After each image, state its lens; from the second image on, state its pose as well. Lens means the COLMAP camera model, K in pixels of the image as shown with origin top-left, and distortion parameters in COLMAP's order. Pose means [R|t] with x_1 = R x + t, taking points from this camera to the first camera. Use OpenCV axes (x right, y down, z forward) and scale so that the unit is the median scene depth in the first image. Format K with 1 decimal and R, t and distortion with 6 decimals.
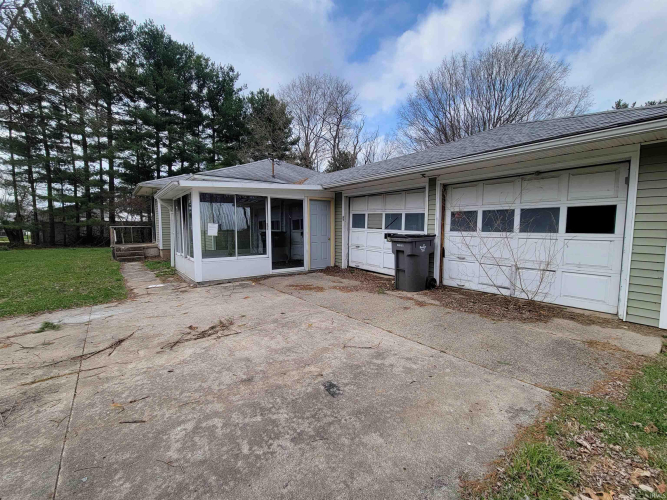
lens RADIAL K [[290.5, 0, 331.7], [0, 290.5, 252.1], [0, 0, 1]] dist [0.000712, -0.000434]
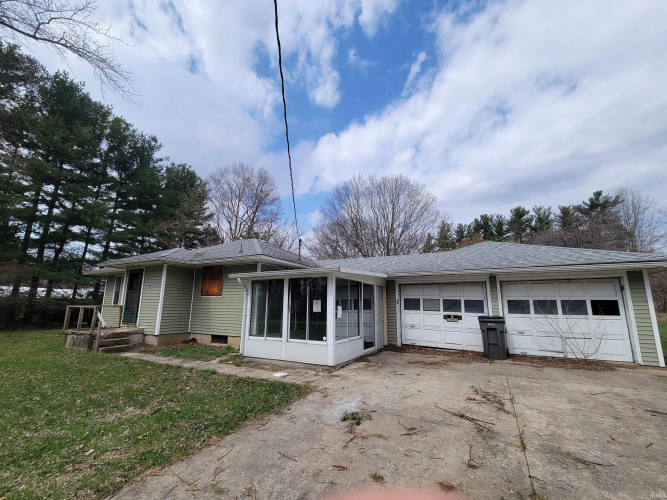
lens RADIAL K [[290.5, 0, 331.7], [0, 290.5, 252.1], [0, 0, 1]] dist [0.000712, -0.000434]
pose [[0.906142, 0.086094, 0.414118, -1.000429], [0.027811, 0.964820, -0.261435, -0.014047], [-0.422058, 0.248414, 0.871870, 0.044152]]
